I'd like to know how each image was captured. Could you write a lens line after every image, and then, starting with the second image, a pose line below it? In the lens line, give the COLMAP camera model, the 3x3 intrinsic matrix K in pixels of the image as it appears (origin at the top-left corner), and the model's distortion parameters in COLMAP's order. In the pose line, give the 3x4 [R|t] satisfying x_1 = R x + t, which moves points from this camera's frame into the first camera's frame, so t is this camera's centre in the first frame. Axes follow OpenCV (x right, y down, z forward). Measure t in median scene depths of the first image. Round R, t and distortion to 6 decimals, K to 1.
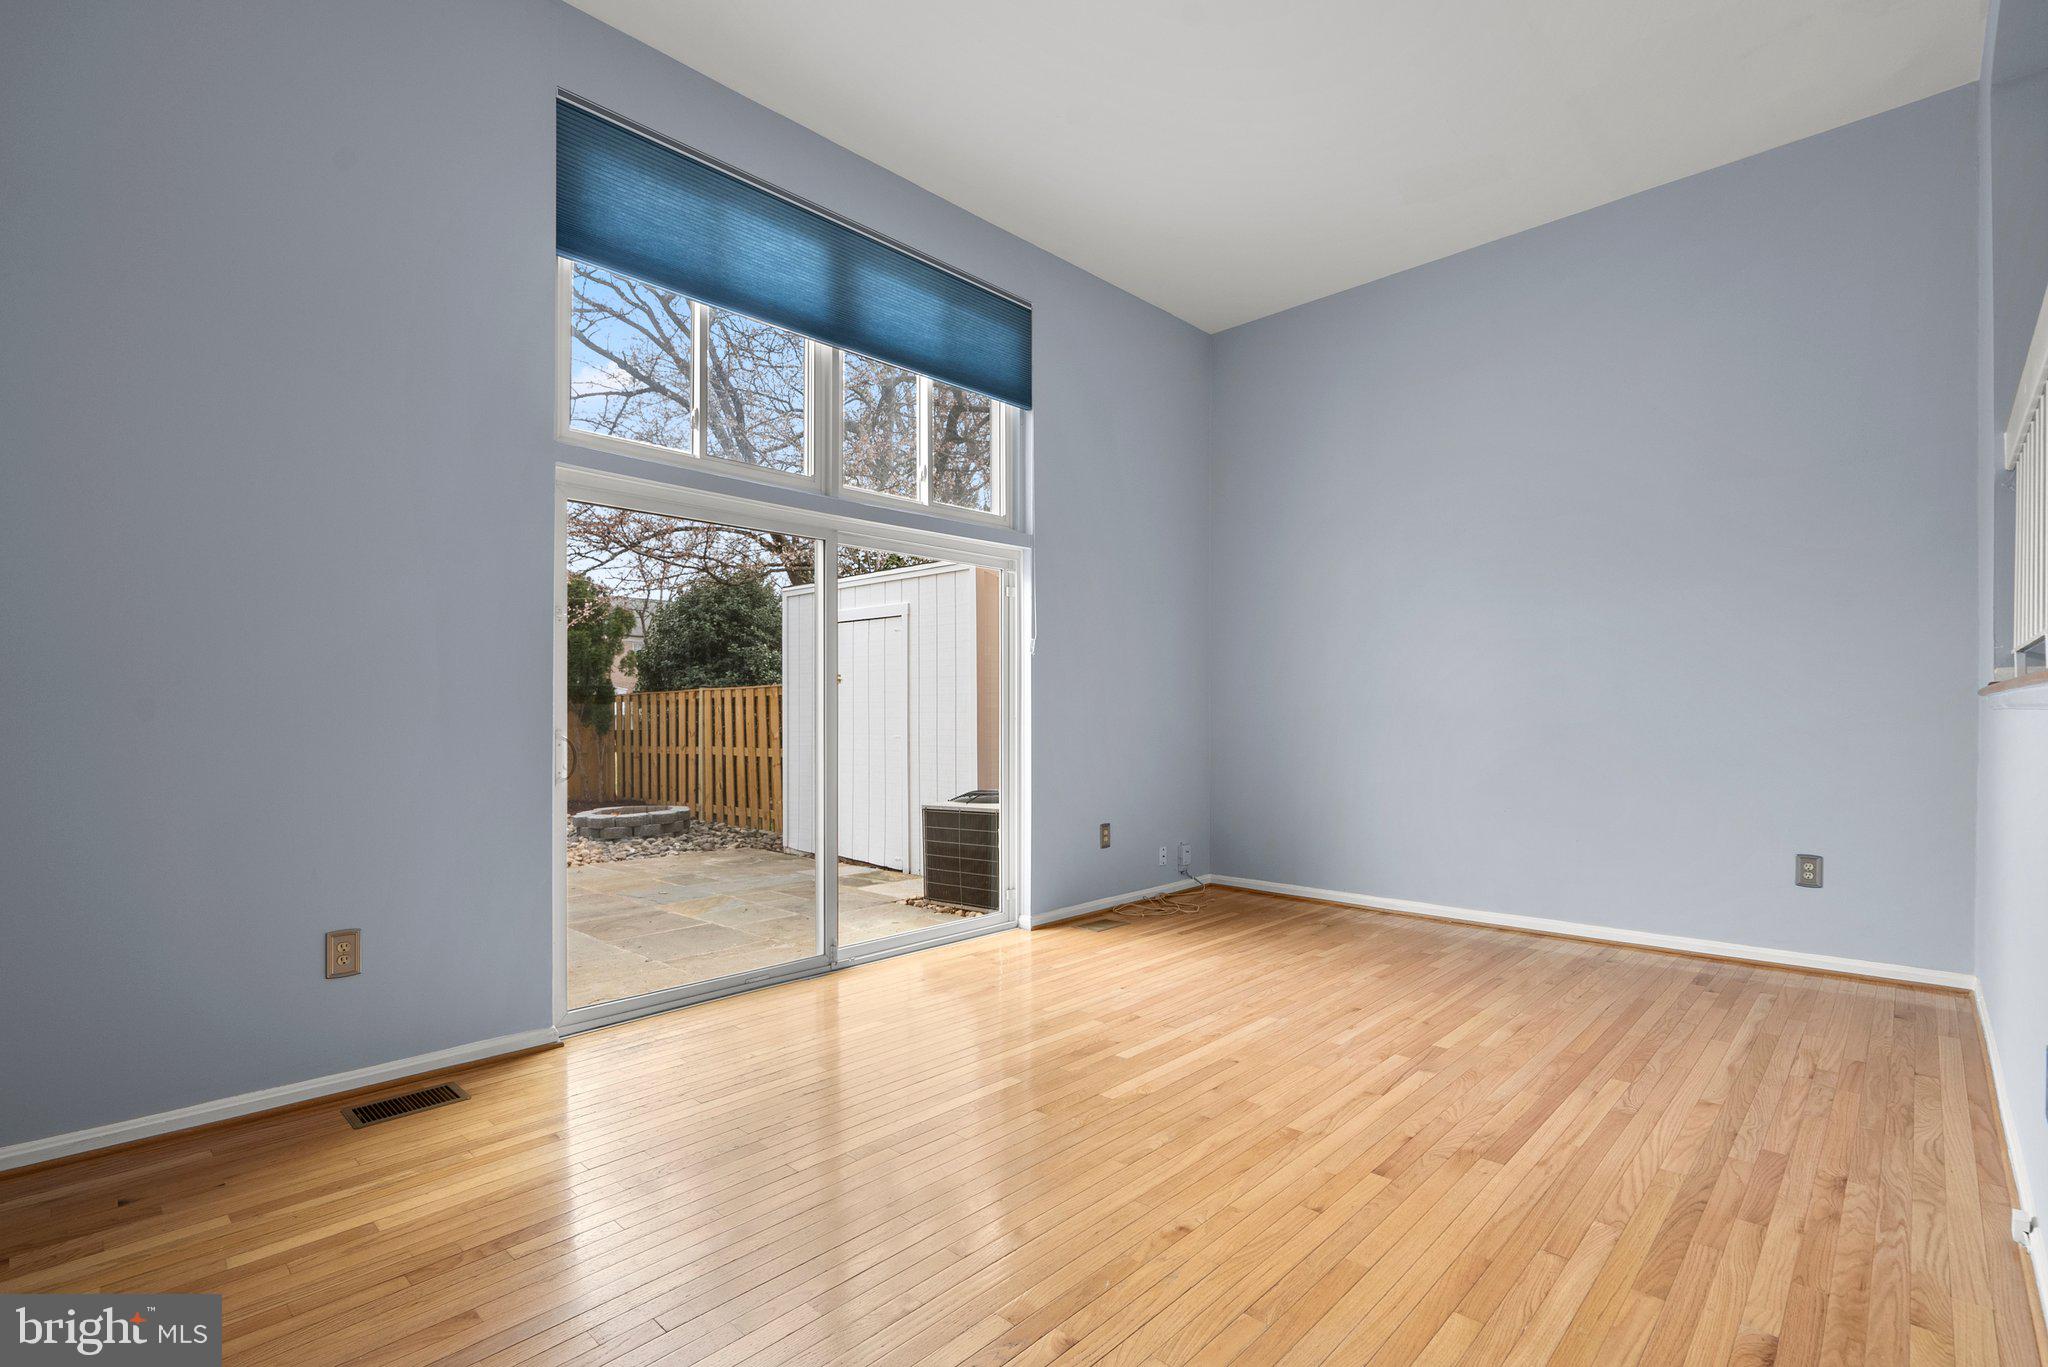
lens RADIAL K [[942.3, 0, 1013.1], [0, 942.3, 712.9], [0, 0, 1]] dist [-0.000621, 0.002983]
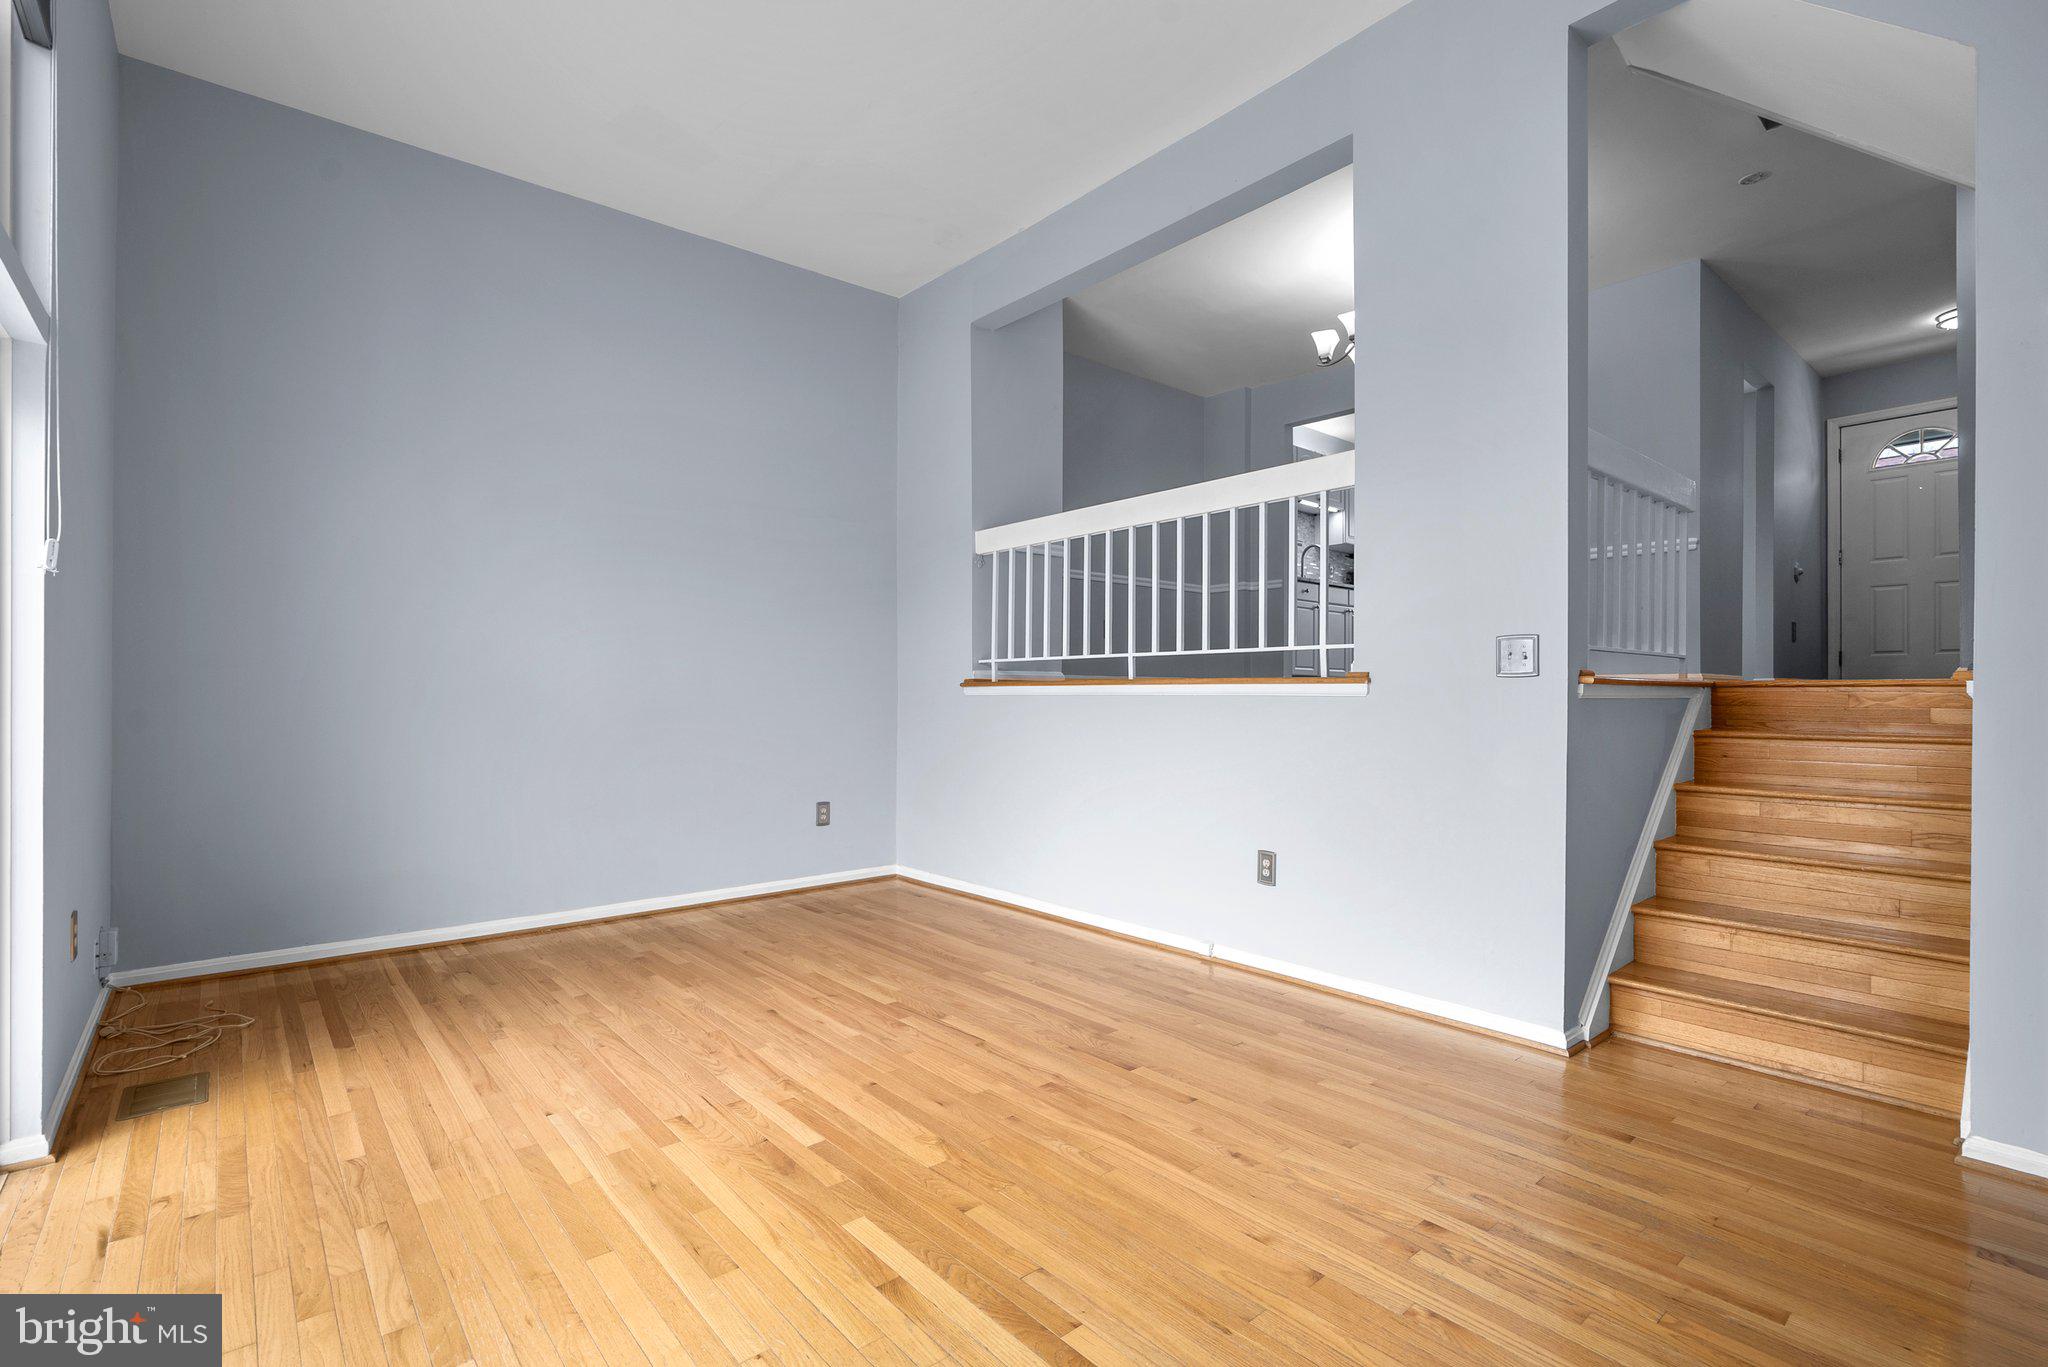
lens RADIAL K [[942.3, 0, 1035.5], [0, 942.3, 692.2], [0, 0, 1]] dist [-0.000621, 0.002983]
pose [[0.091603, 0.006214, 0.995776, -0.588400], [-0.001534, 0.999980, -0.006099, -0.001155], [-0.995794, -0.000969, 0.091611, 0.685980]]
